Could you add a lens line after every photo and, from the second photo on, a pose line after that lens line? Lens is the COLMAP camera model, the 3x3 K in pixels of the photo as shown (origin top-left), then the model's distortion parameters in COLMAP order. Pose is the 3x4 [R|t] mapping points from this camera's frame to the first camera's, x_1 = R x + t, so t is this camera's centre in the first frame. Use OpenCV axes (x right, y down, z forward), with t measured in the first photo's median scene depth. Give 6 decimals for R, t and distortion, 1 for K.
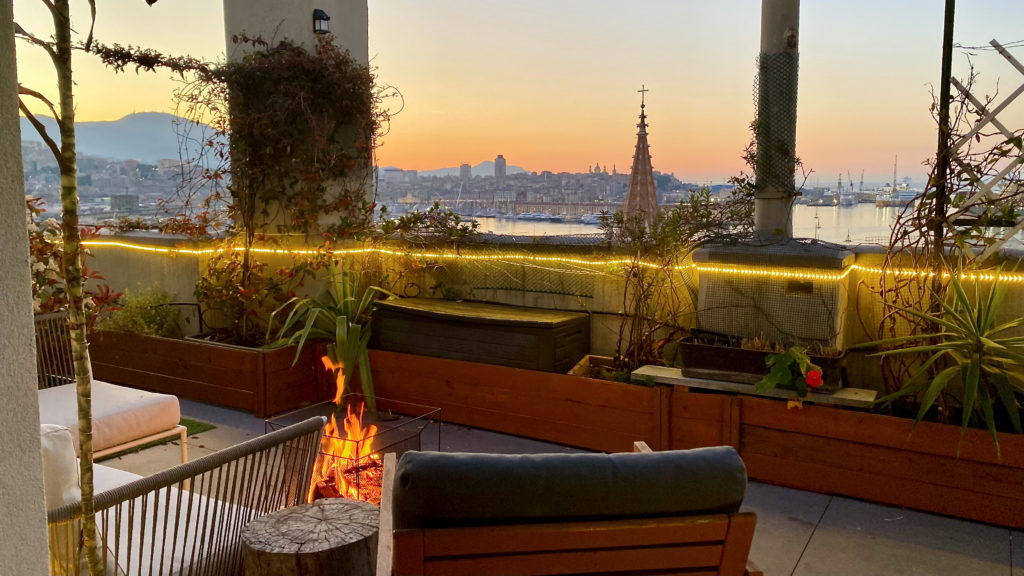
lens RADIAL K [[797.0, 0, 503.1], [0, 797.0, 264.8], [0, 0, 1]] dist [0.005705, 0.000304]
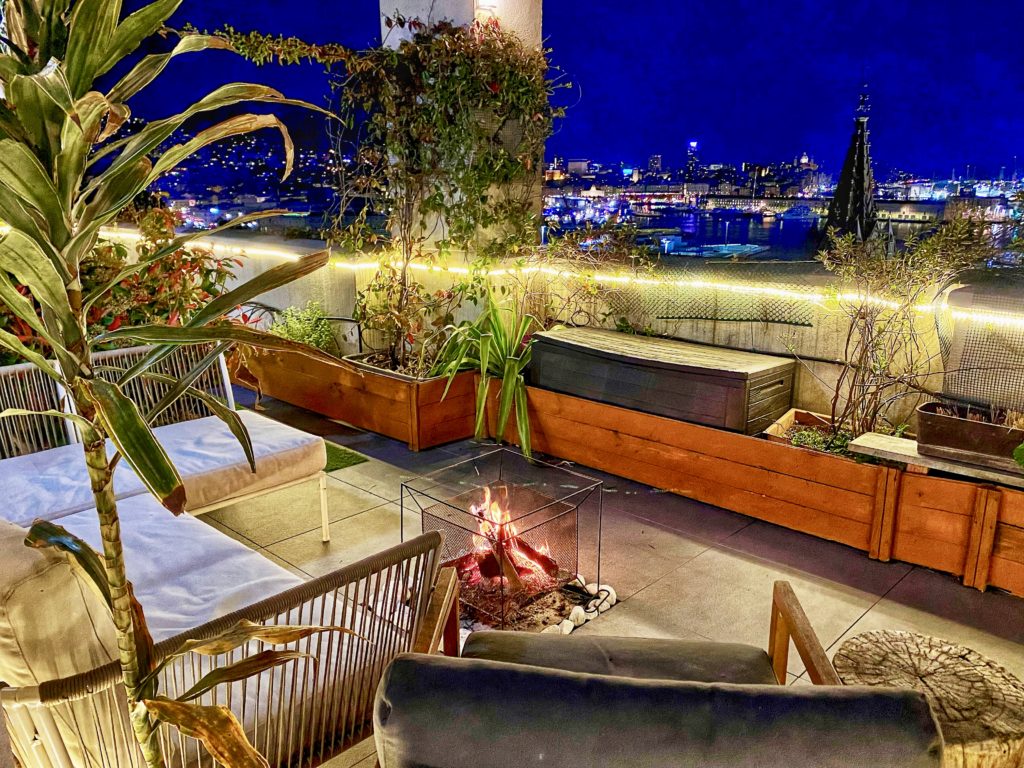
lens RADIAL K [[809.5, 0, 512.0], [0, 809.5, 384.0], [0, 0, 1]] dist [0.012187, -0.000233]
pose [[0.977109, 0.046030, -0.207699, -0.001277], [-0.013549, 0.987794, 0.155175, -0.033662], [0.212306, -0.148809, 0.965806, 0.118881]]
